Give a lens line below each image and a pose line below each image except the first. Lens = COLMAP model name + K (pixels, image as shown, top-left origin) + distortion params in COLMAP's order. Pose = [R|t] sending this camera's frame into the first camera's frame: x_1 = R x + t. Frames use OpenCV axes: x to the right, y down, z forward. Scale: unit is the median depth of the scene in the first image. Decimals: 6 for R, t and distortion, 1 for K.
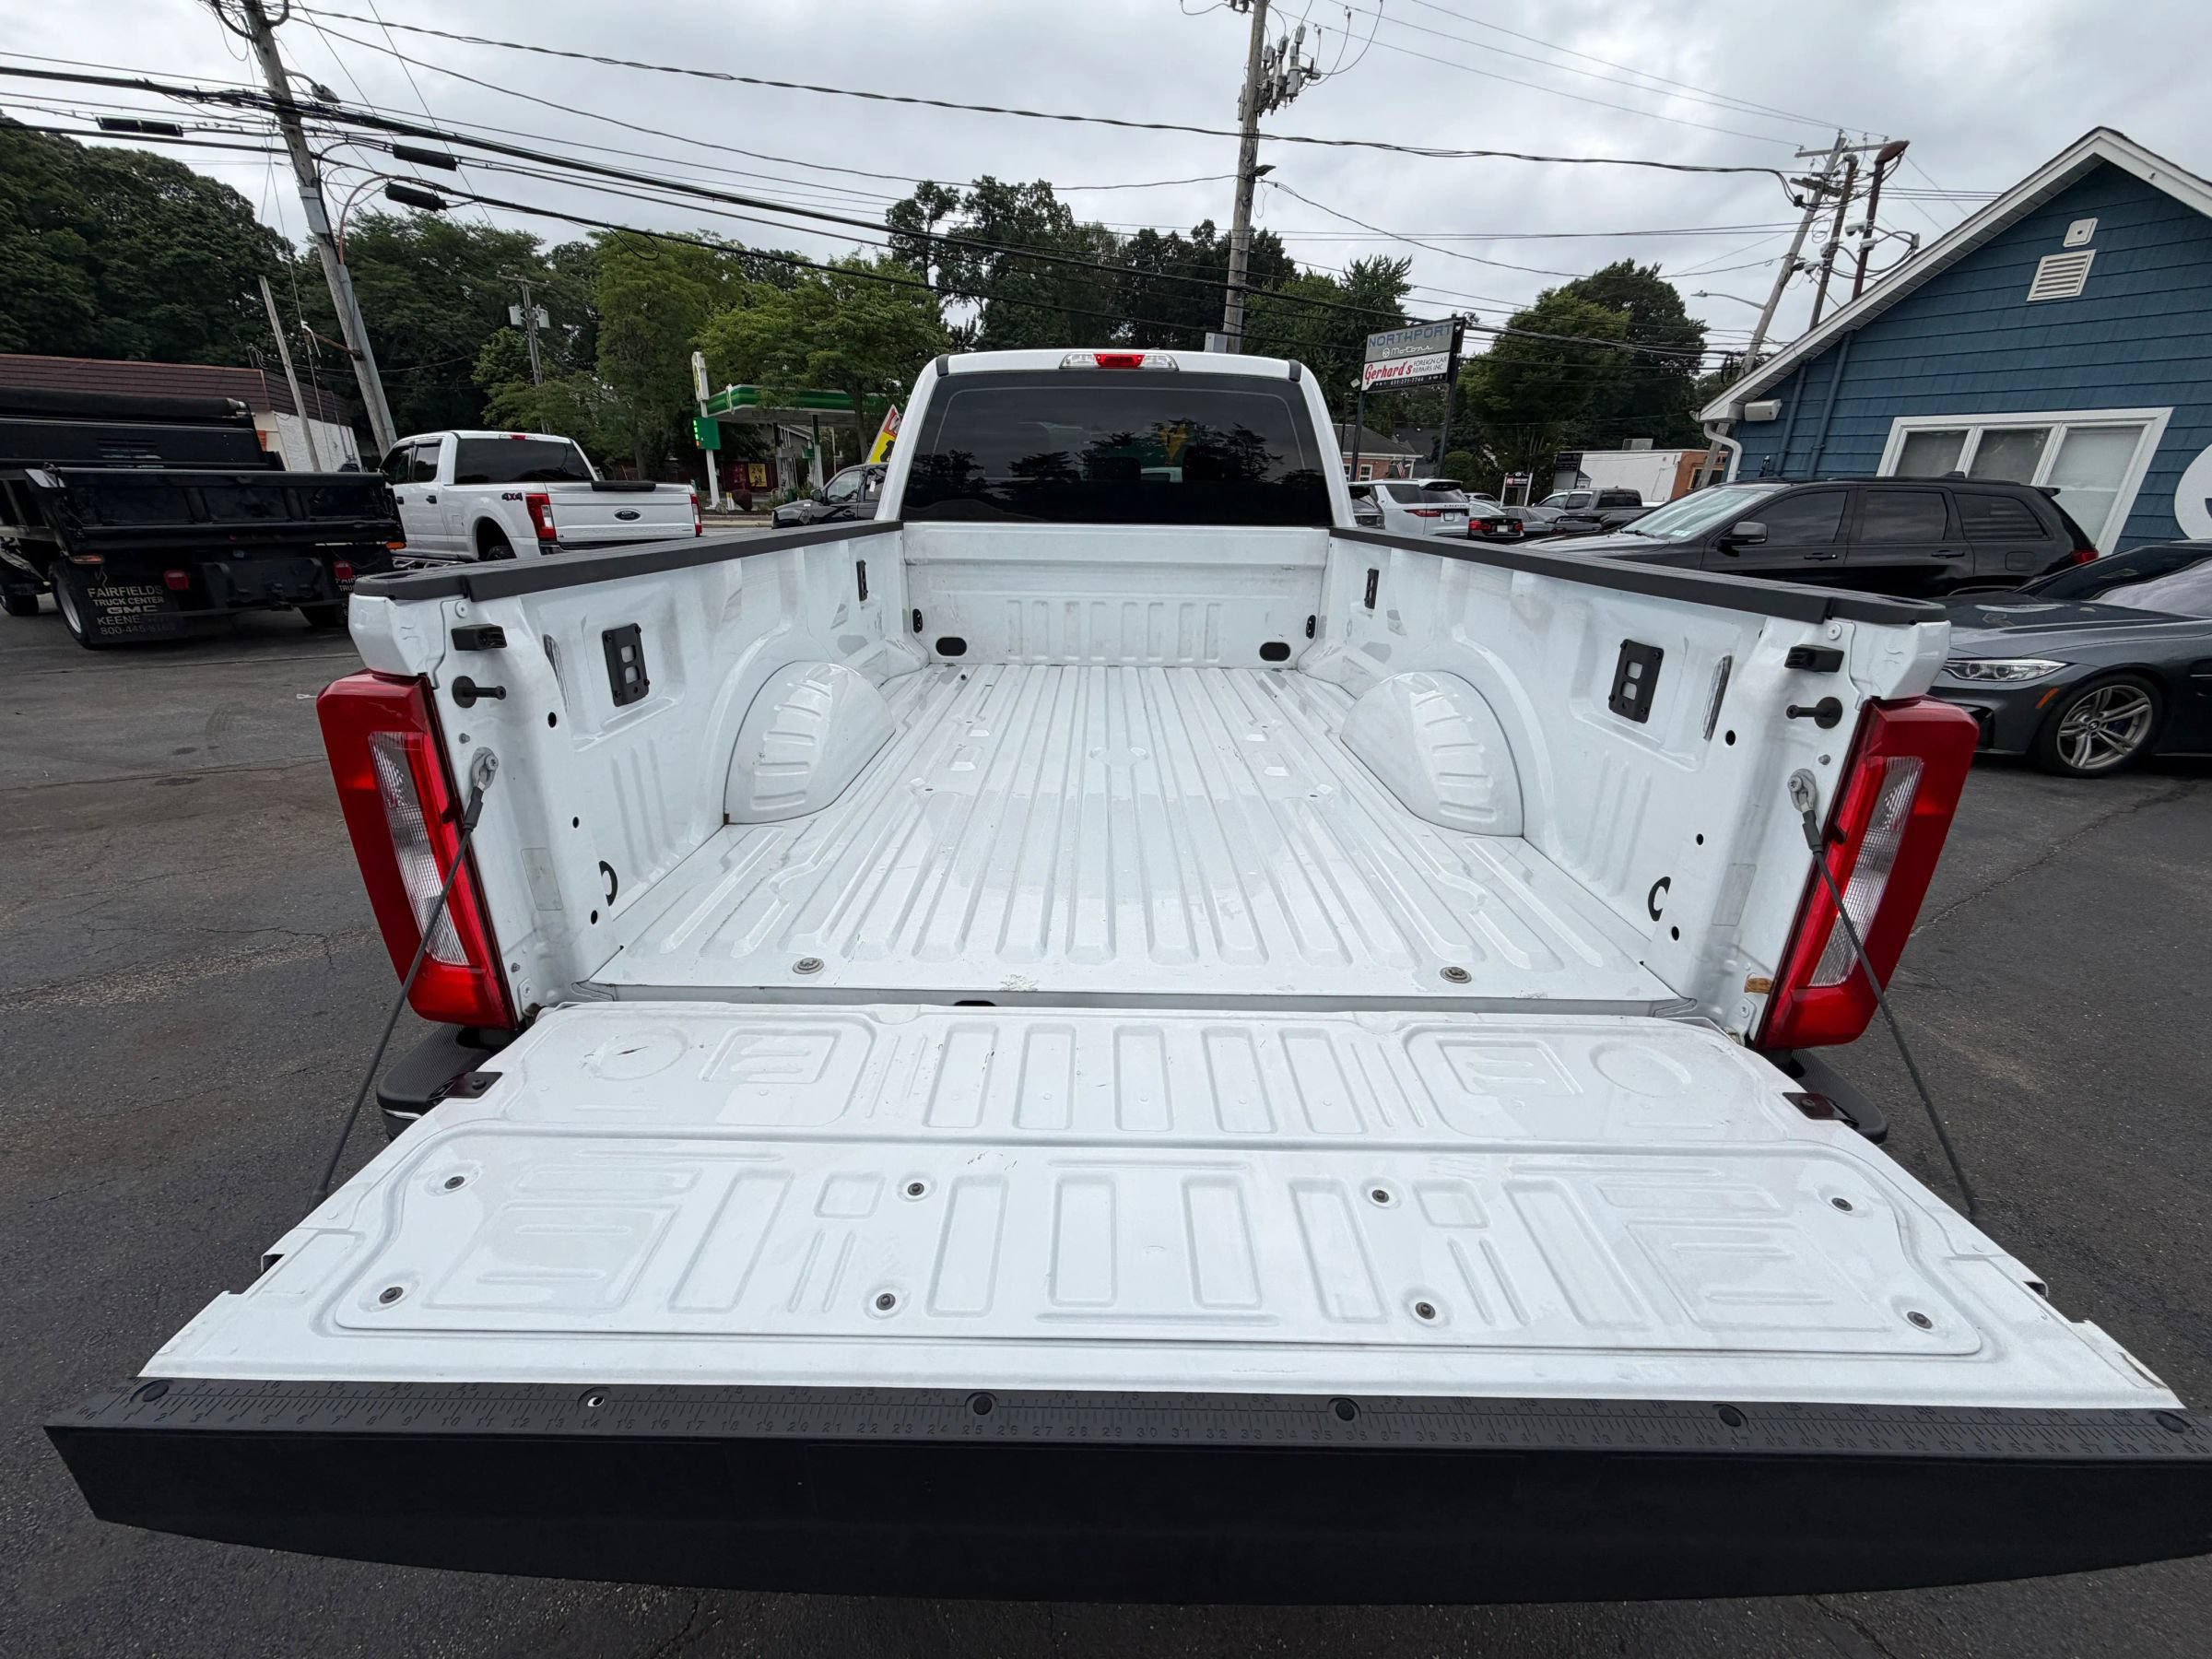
lens RADIAL K [[875.8, 0, 1095.0], [0, 875.8, 826.1], [0, 0, 1]] dist [0.001449, -0.000272]
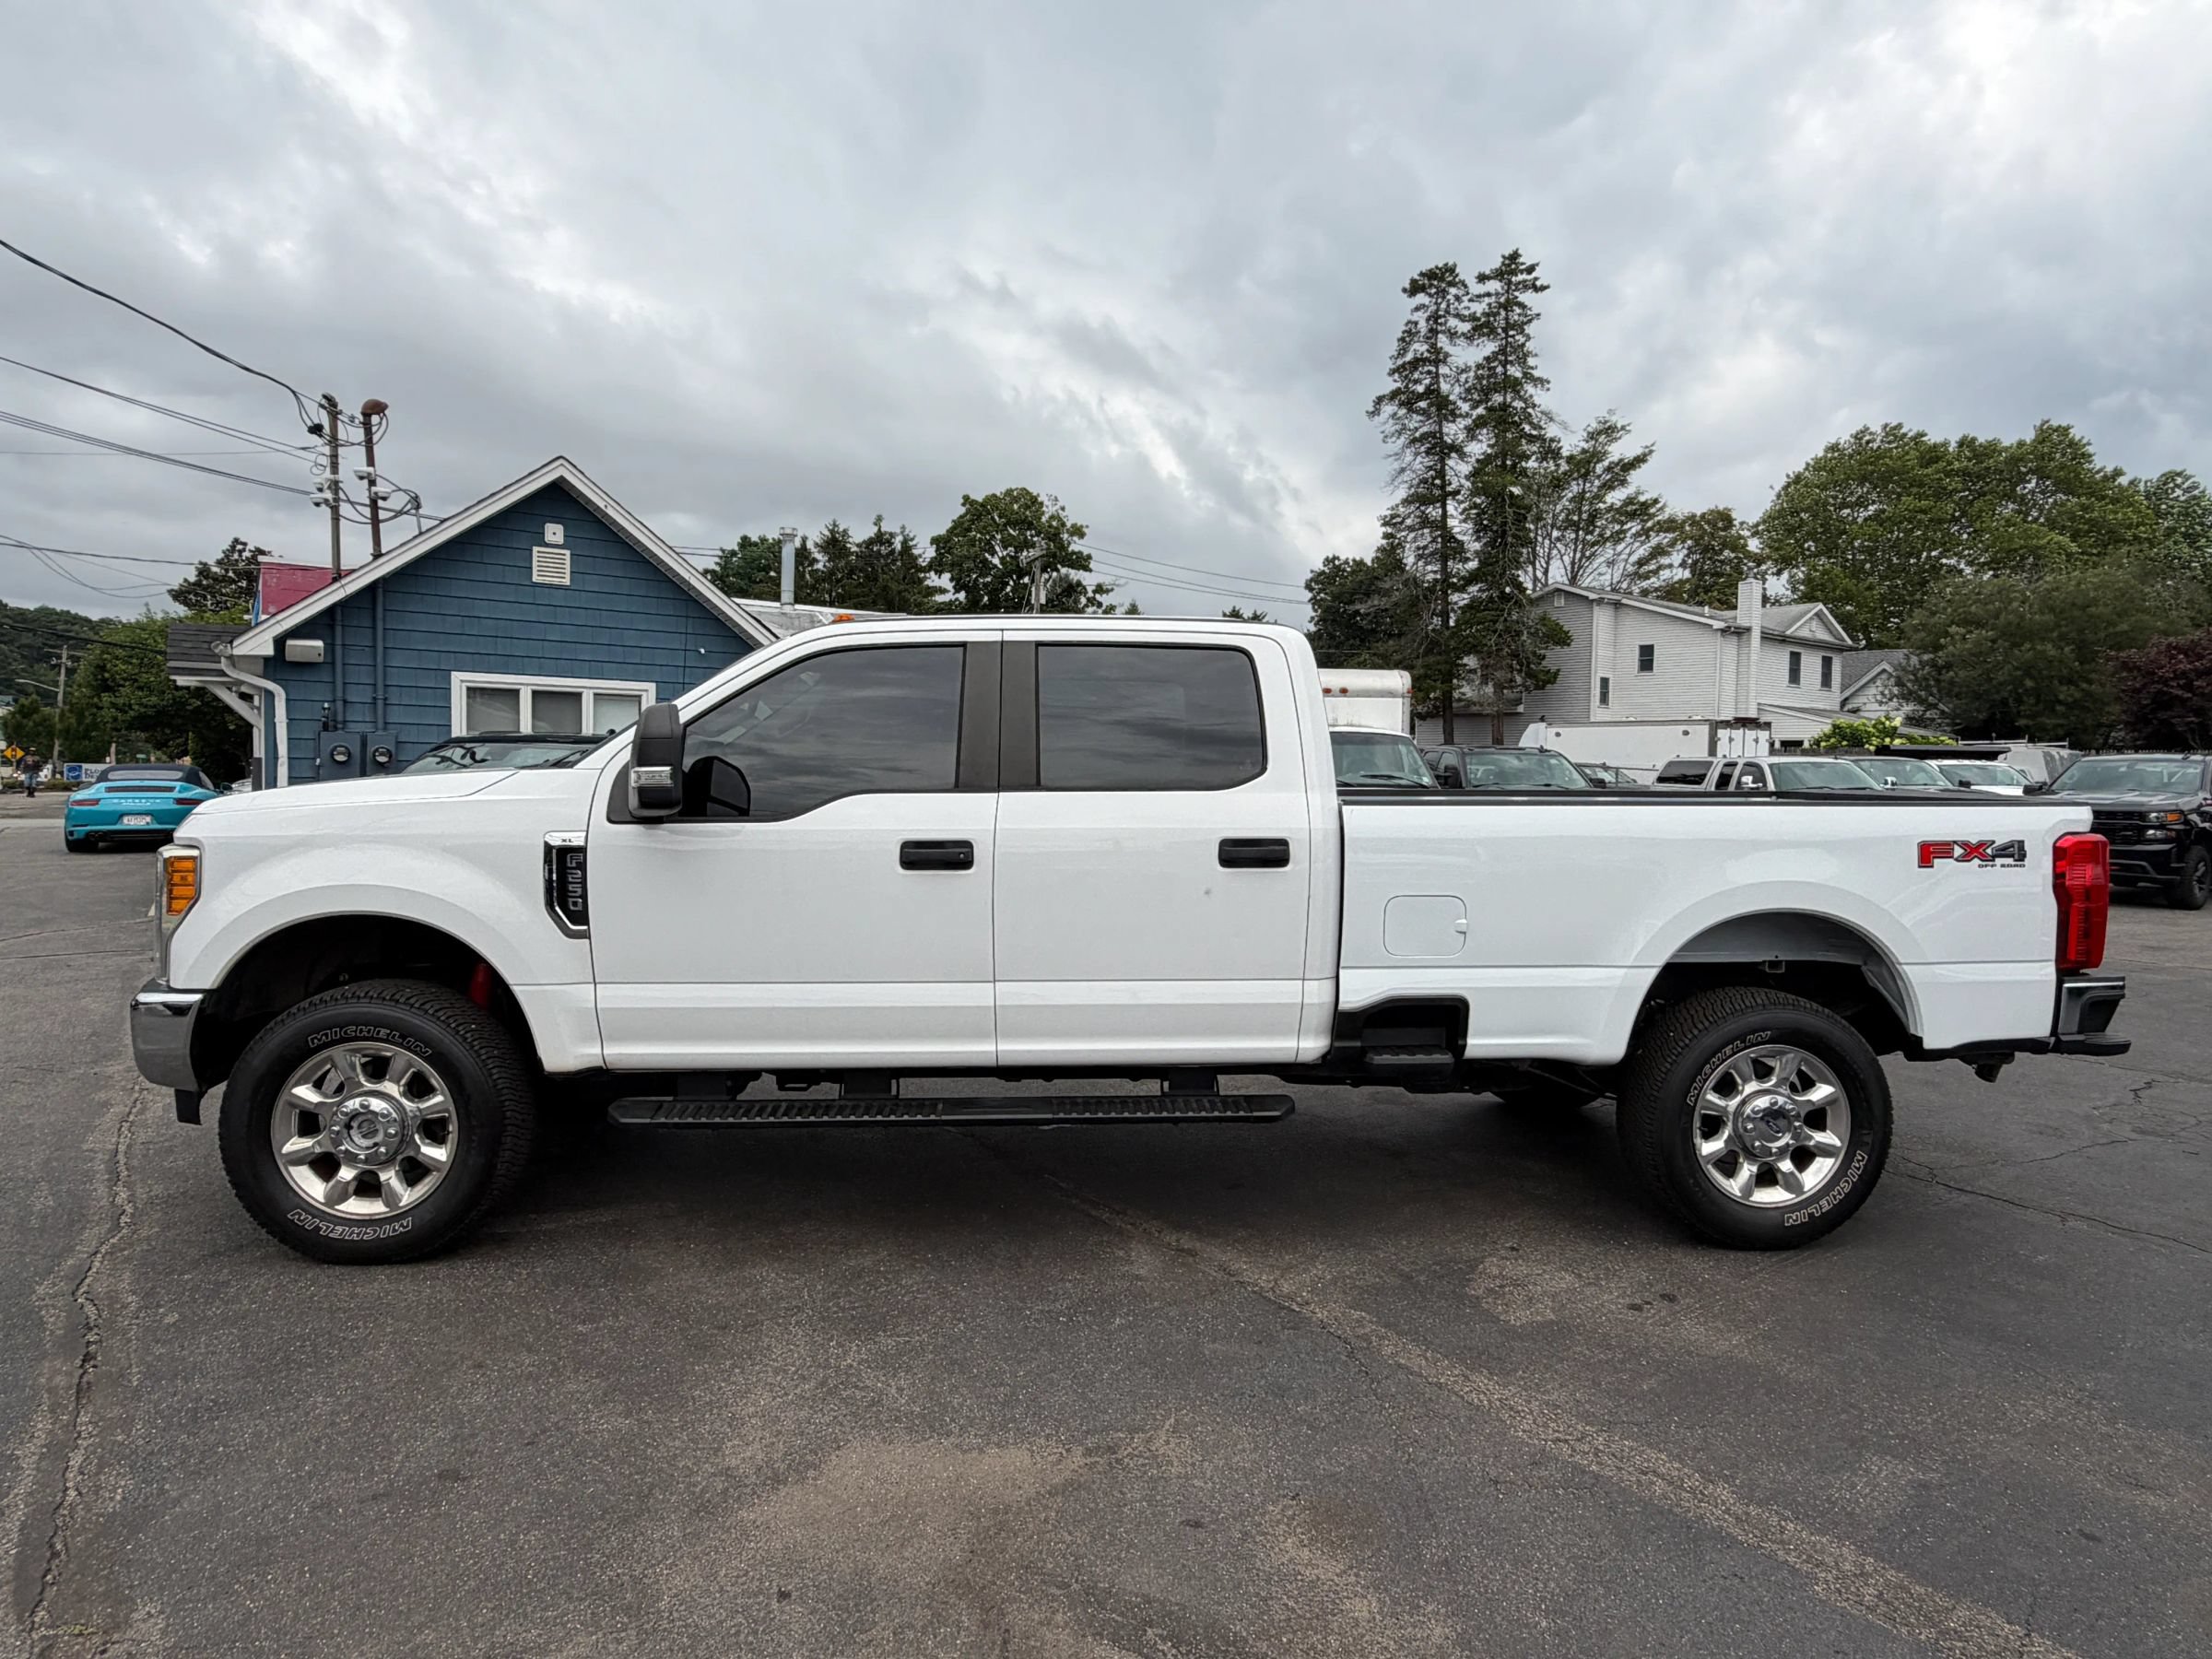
lens RADIAL K [[1279.5, 0, 1097.5], [0, 1279.5, 833.5], [0, 0, 1]] dist [-0.000736, 0.002768]
pose [[-0.075627, -0.070975, 0.994607, -0.257465], [0.346912, 0.933278, 0.092976, -0.091999], [-0.934844, 0.352072, -0.045960, 0.229797]]
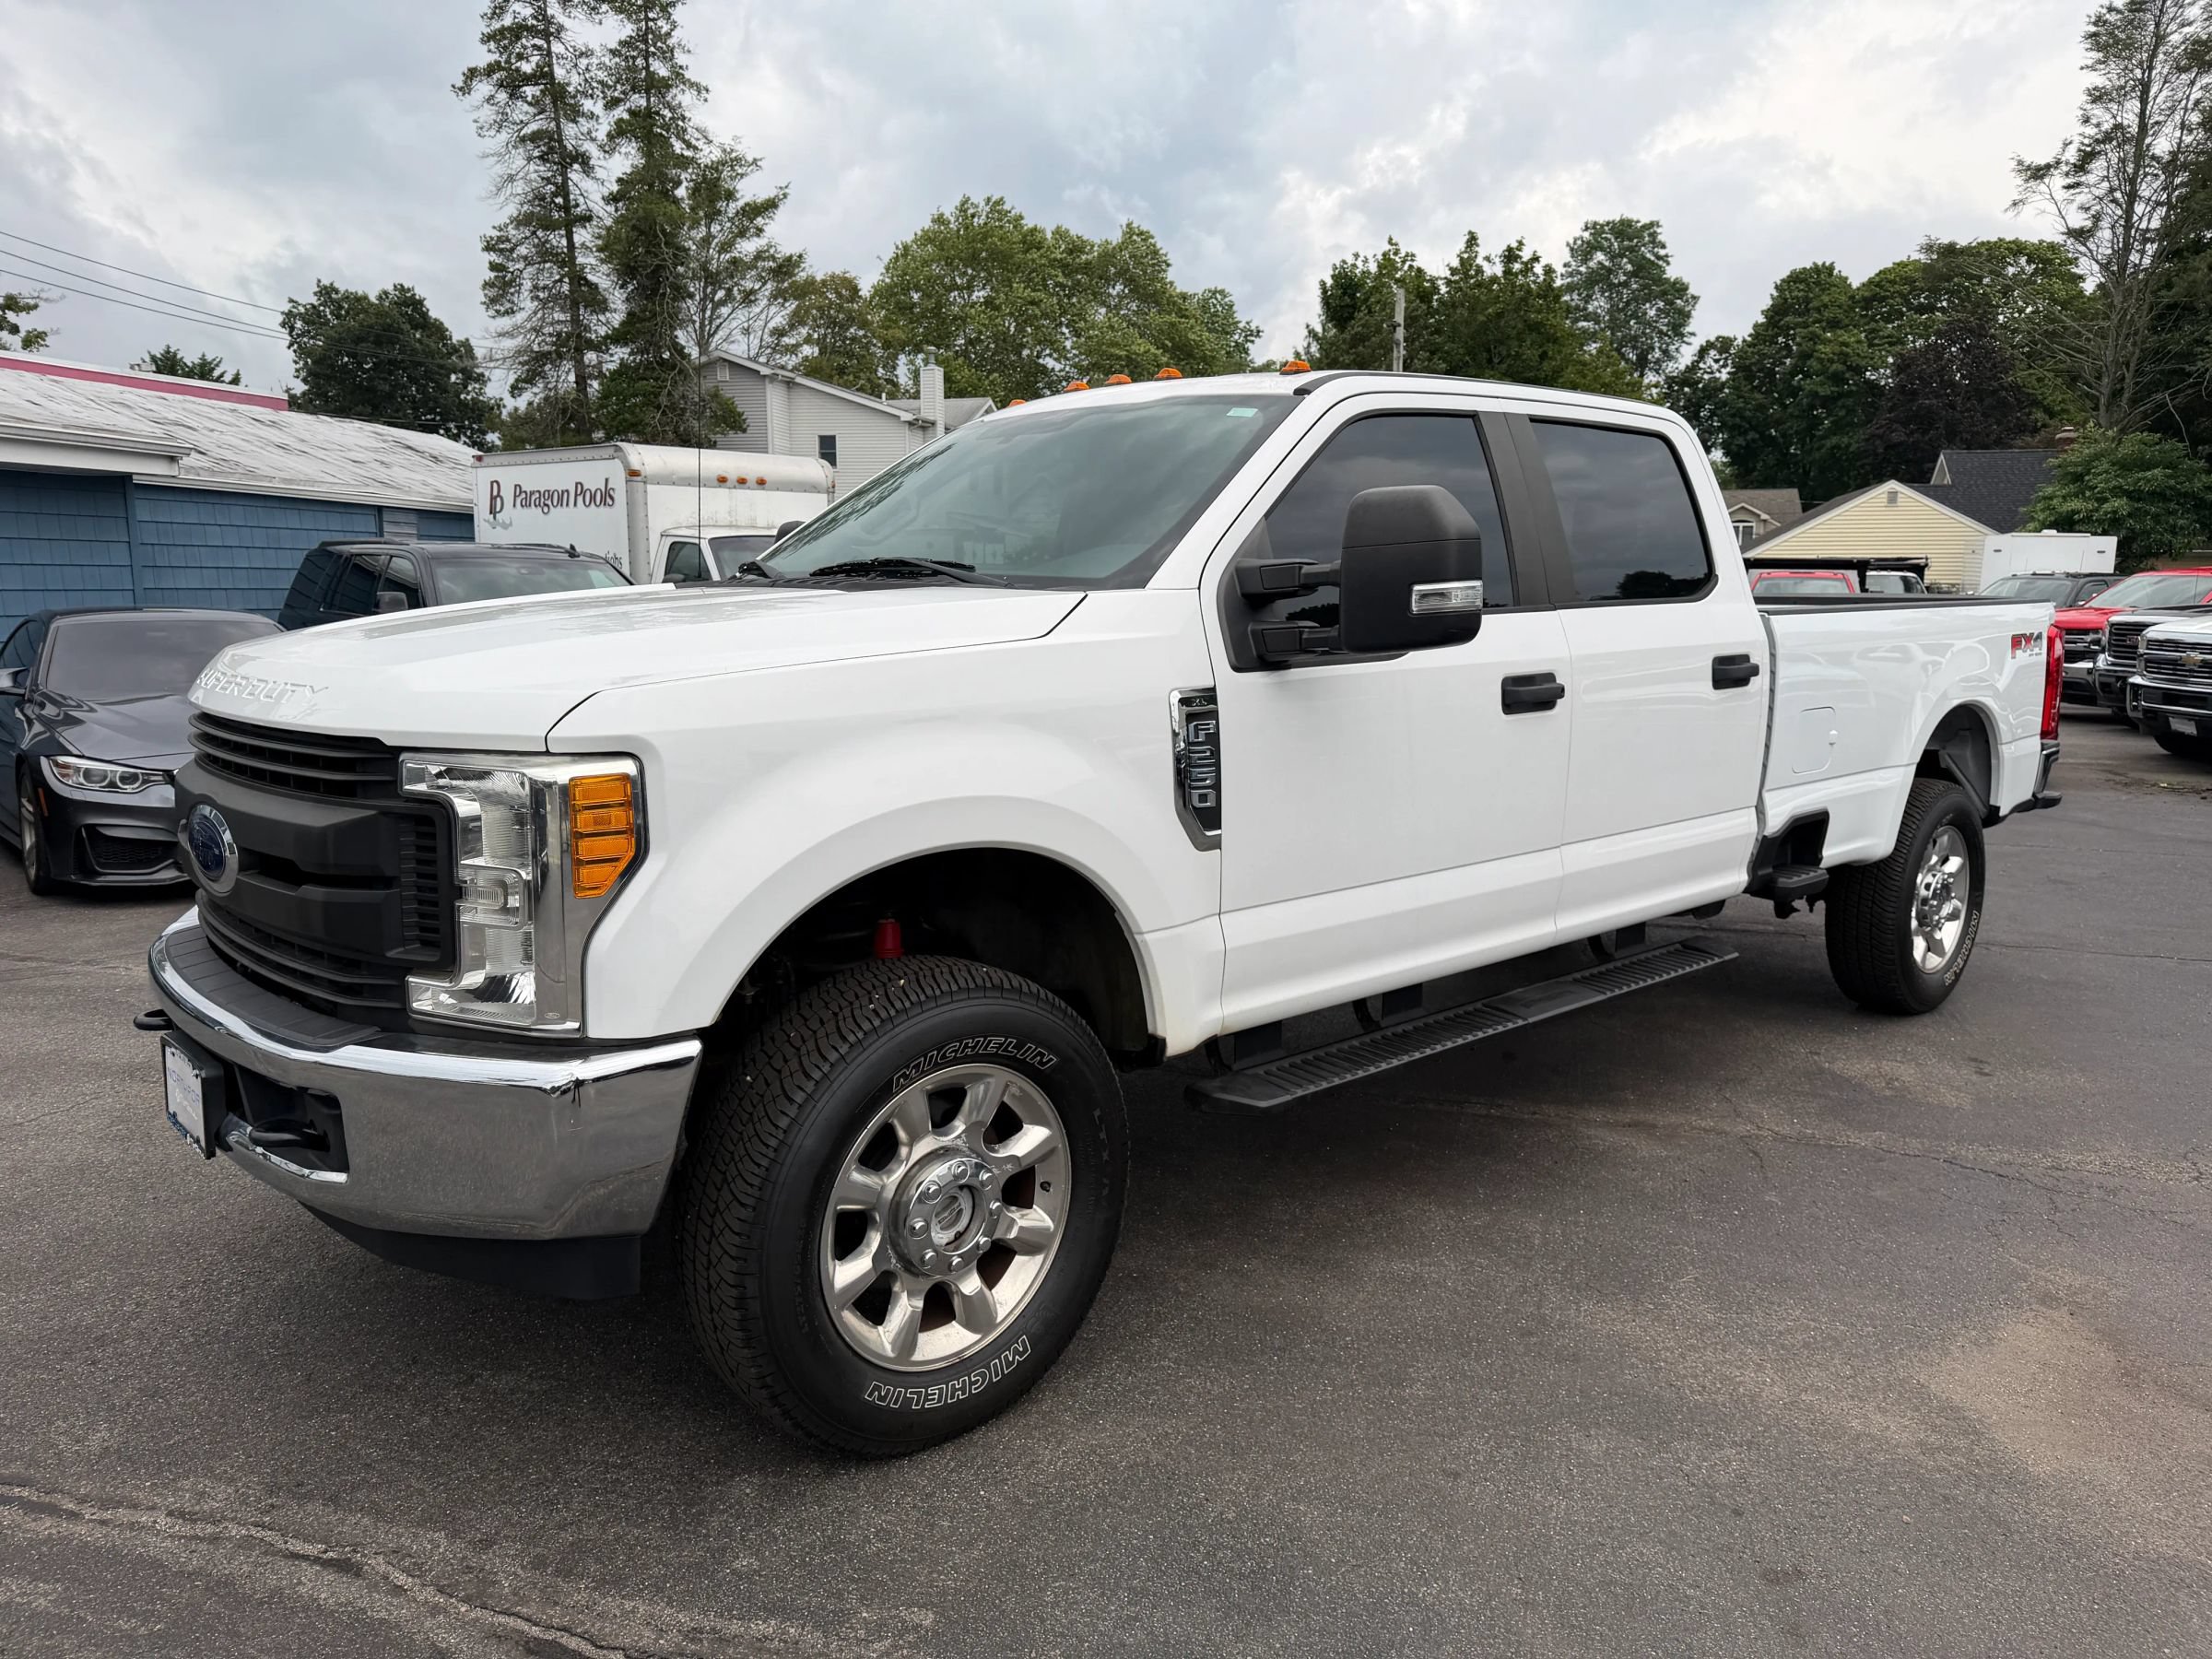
lens RADIAL K [[1561.0, 0, 1106.0], [0, 1561.0, 829.5], [0, 0, 1]] dist [0.062997, -0.094557]
pose [[-0.671537, -0.131050, 0.729290, -0.159534], [0.255985, 0.882604, 0.394312, -0.155723], [-0.695349, 0.451483, -0.559154, 0.403345]]
